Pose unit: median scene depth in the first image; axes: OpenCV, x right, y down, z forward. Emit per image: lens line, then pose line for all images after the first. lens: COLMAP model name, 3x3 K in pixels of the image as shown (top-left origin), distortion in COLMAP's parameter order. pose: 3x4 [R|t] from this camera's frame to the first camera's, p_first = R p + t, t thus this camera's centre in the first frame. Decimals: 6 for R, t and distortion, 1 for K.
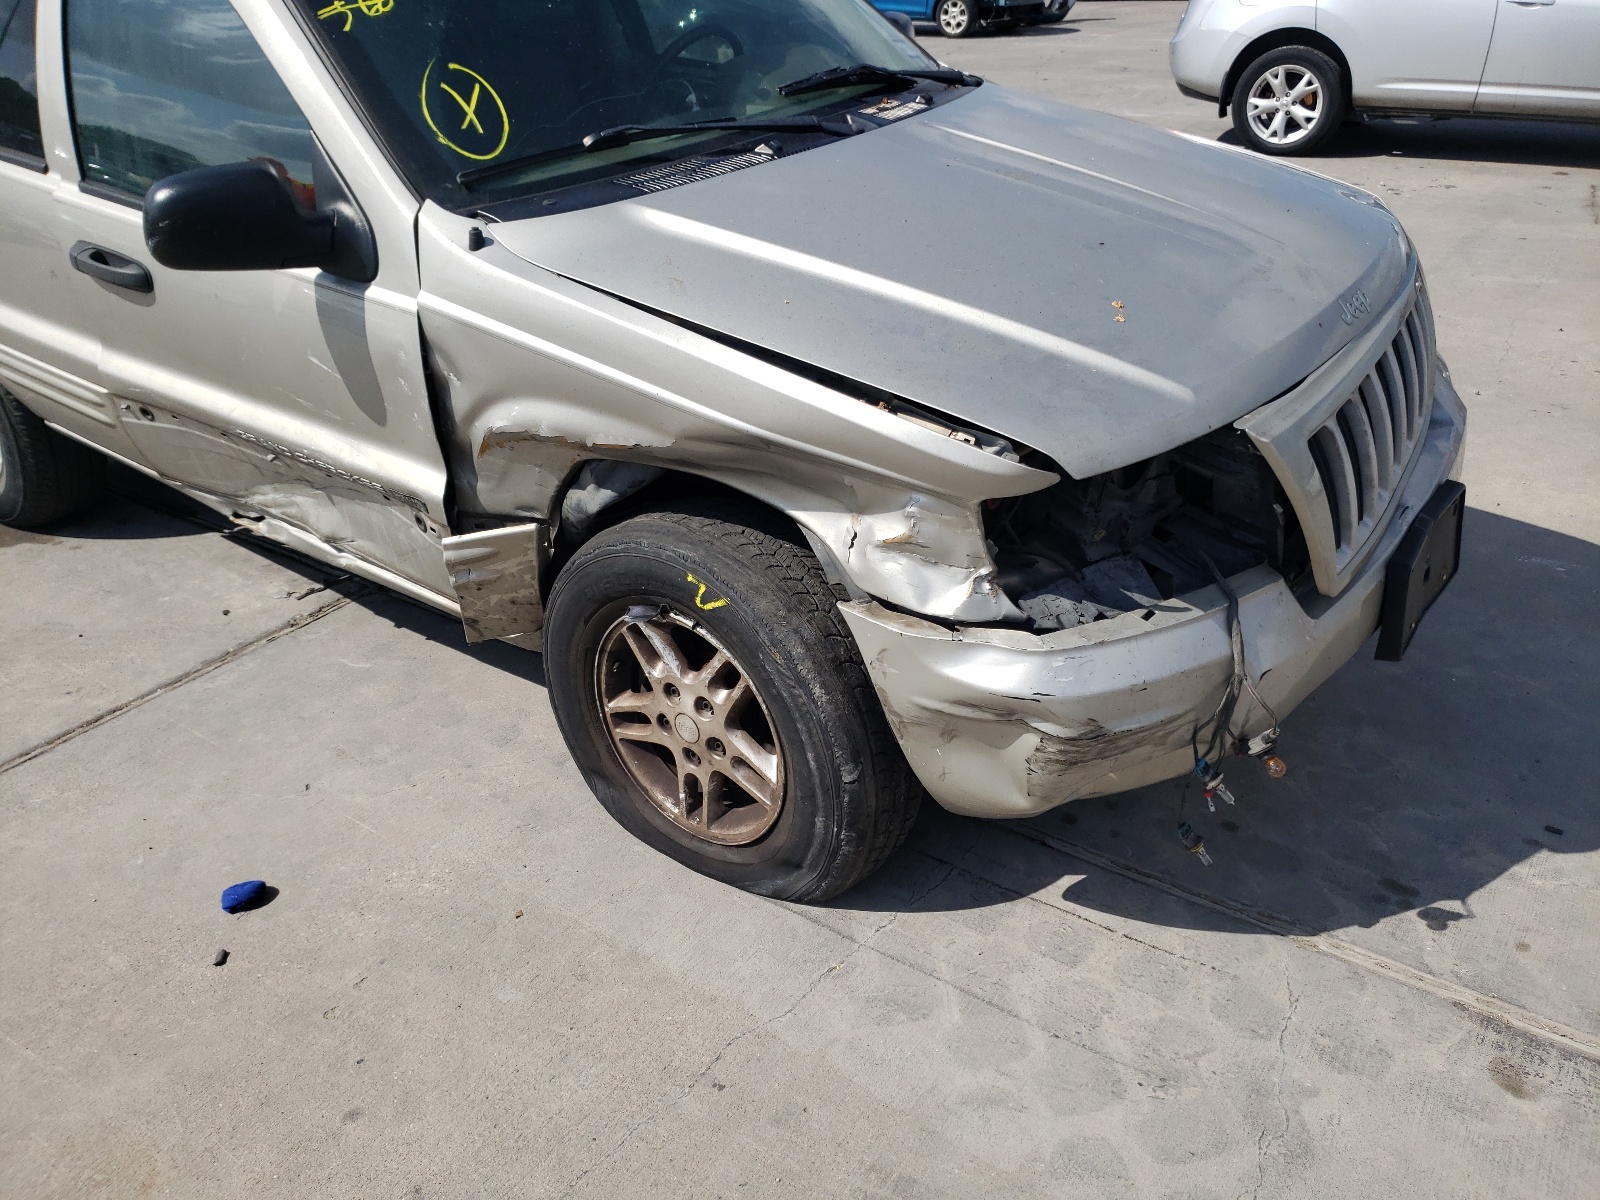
lens RADIAL K [[1279.5, 0, 799.8], [0, 1279.5, 556.3], [0, 0, 1]] dist [0.019609, -0.010977]
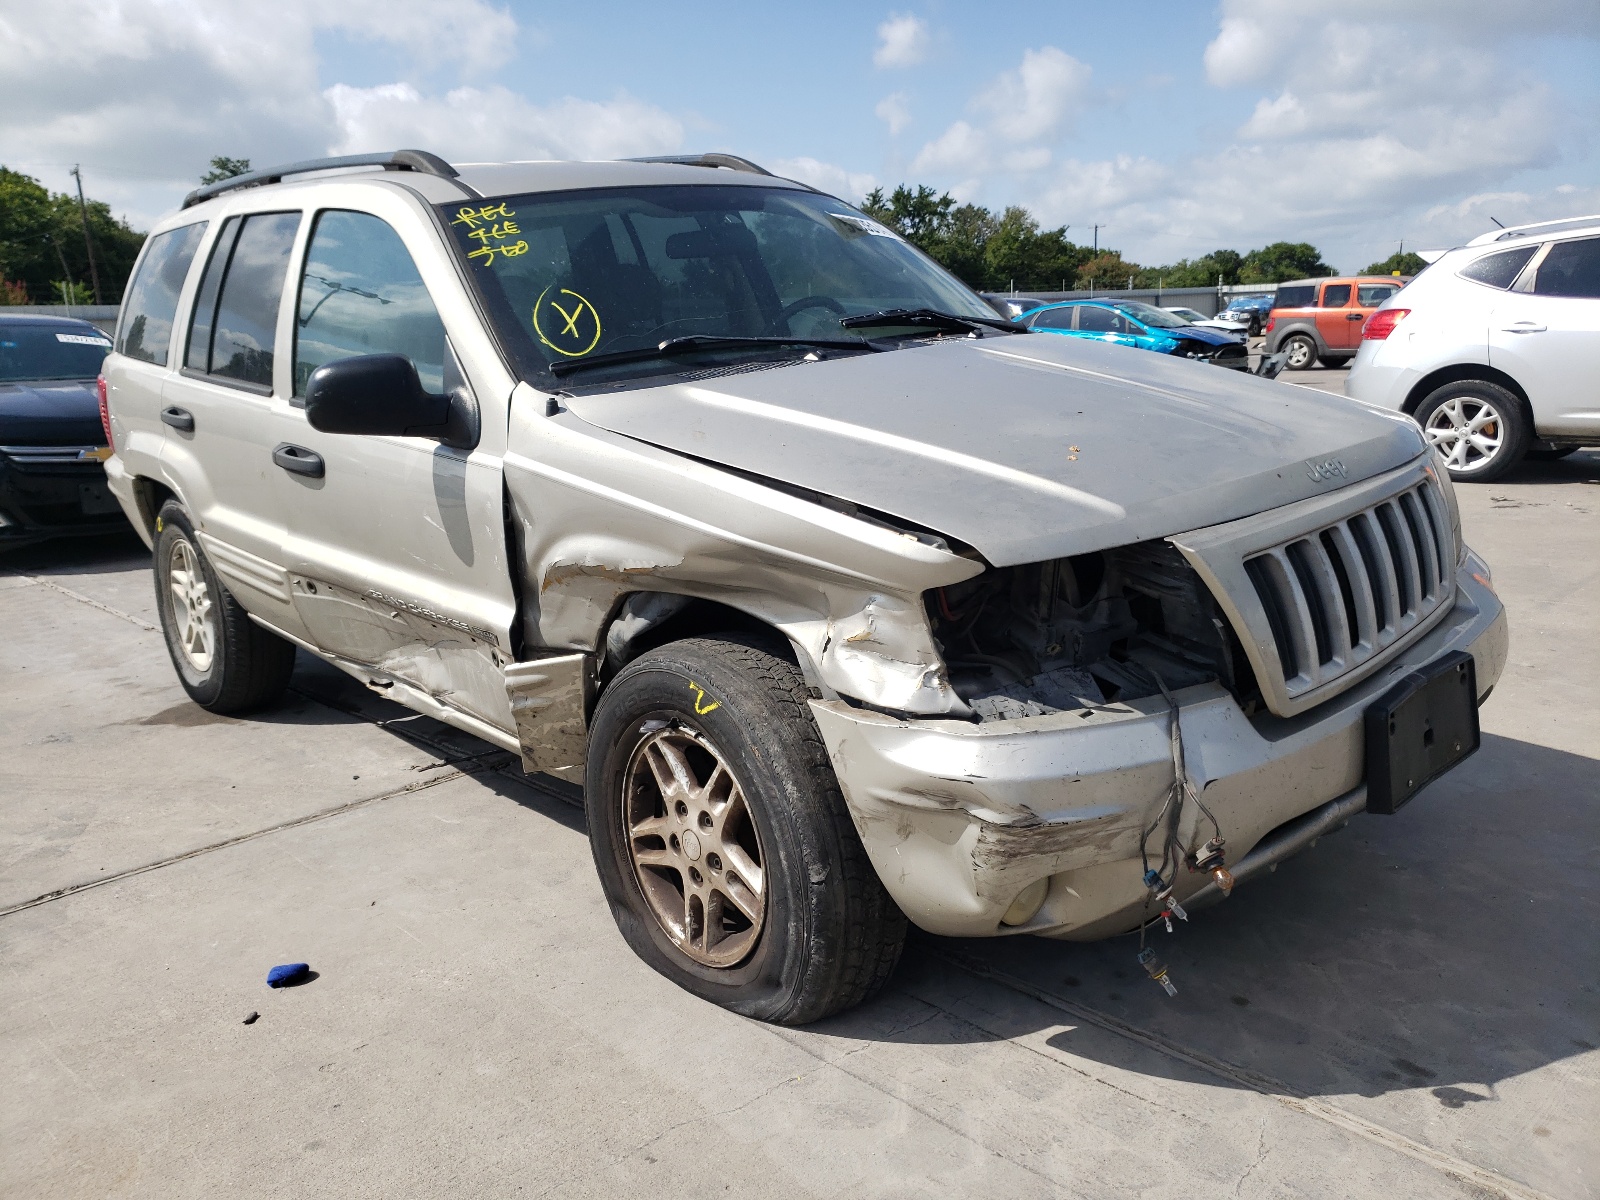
lens RADIAL K [[1279.5, 0, 799.8], [0, 1279.5, 556.3], [0, 0, 1]] dist [0.019609, -0.010977]
pose [[0.981646, 0.022776, -0.189348, 0.206715], [-0.074901, 0.959110, -0.272944, 0.198005], [0.175389, 0.282116, 0.943212, -0.063087]]
